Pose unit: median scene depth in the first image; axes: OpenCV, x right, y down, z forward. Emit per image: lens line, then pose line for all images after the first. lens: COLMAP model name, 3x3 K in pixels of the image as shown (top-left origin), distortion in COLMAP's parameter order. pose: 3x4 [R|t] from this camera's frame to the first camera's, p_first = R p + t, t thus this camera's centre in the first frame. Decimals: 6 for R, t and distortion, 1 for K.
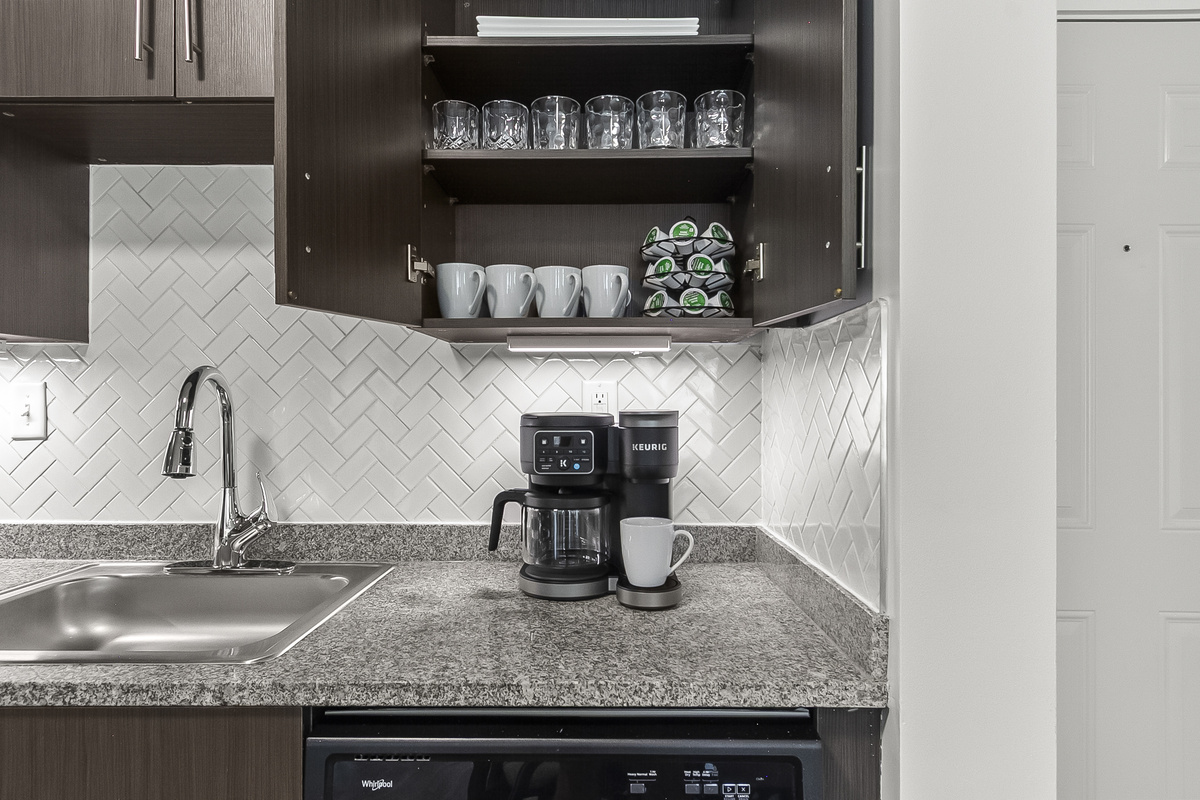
lens RADIAL K [[662.5, 0, 600.0], [0, 662.5, 400.0], [0, 0, 1]] dist [0.002154, -0.009697]
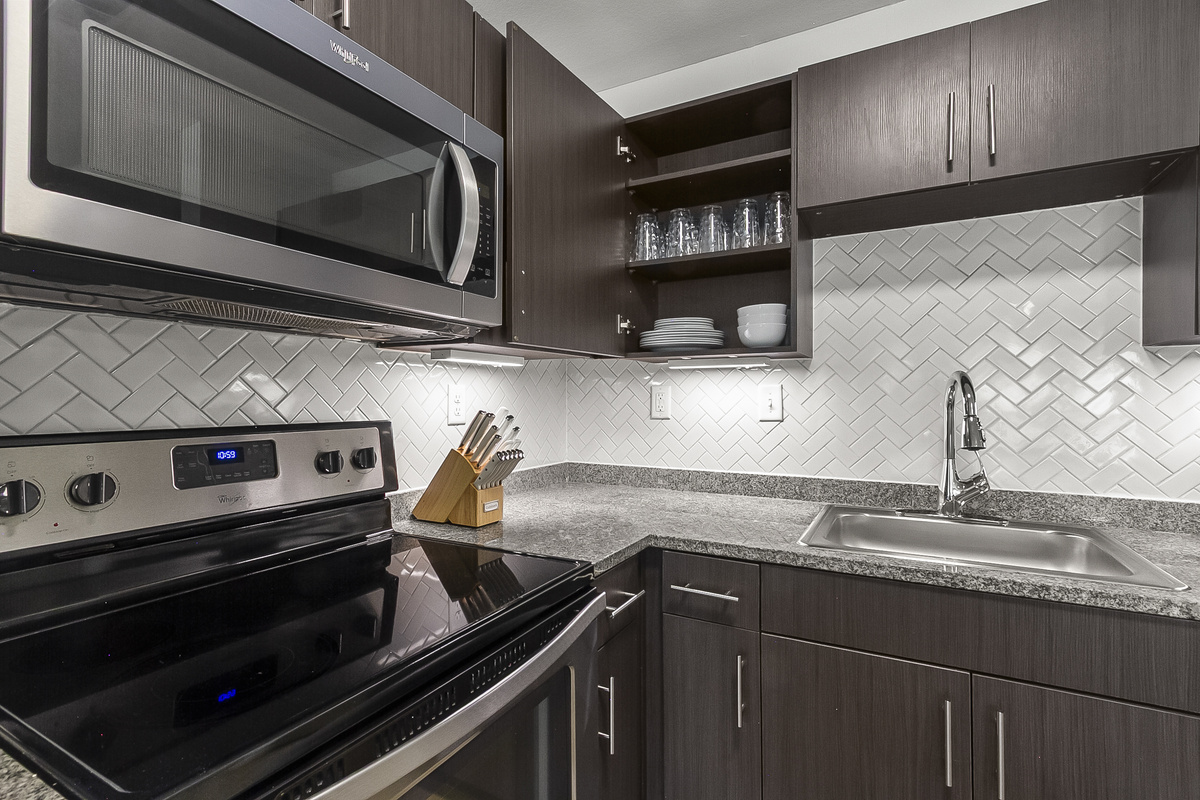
lens RADIAL K [[540.3, 0, 600.0], [0, 540.3, 400.0], [0, 0, 1]] dist [0.008950, -0.000588]
pose [[0.878789, -0.000951, -0.477210, -0.759853], [0.005396, 0.999954, 0.007945, -0.004033], [0.477180, -0.009557, 0.878754, -0.392708]]
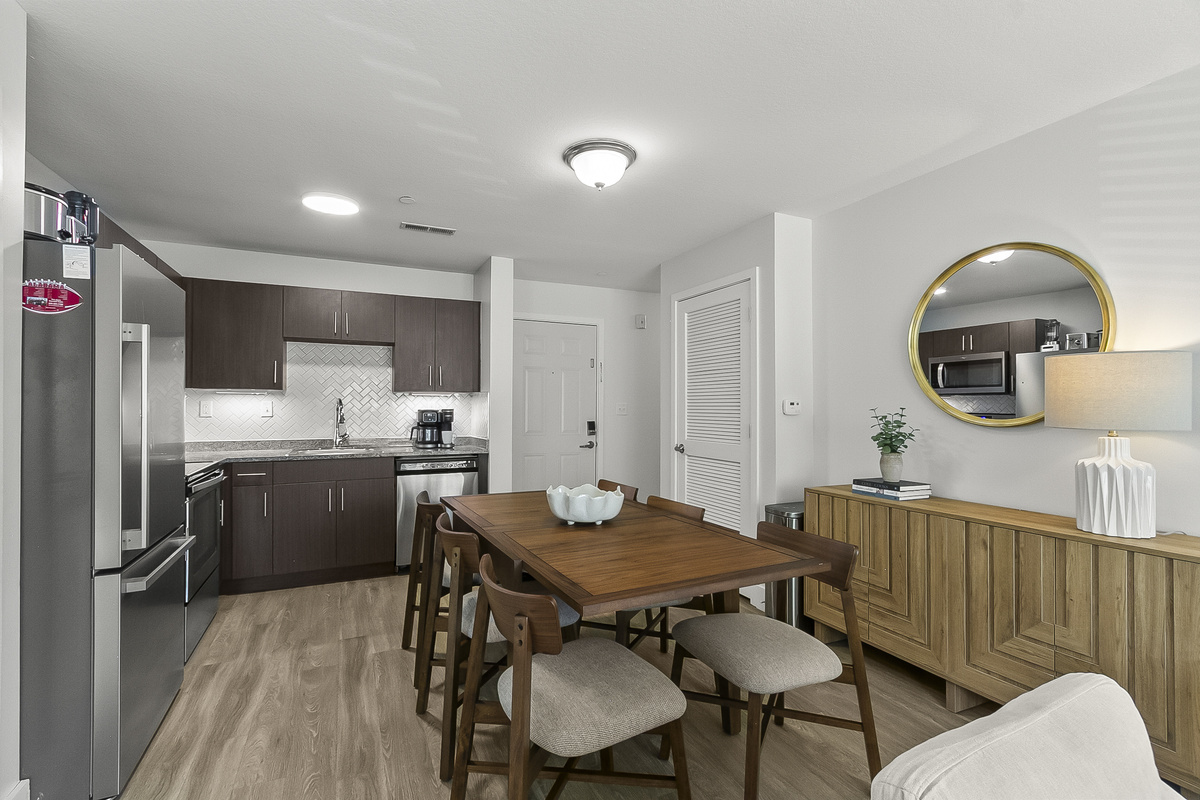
lens RADIAL K [[578.4, 0, 600.0], [0, 578.4, 400.0], [0, 0, 1]] dist [0.003115, -0.000175]
pose [[0.907849, 0.007391, 0.419232, -0.674144], [-0.005698, 0.999970, -0.005289, -0.033127], [-0.419258, 0.002413, 0.907864, -3.255415]]
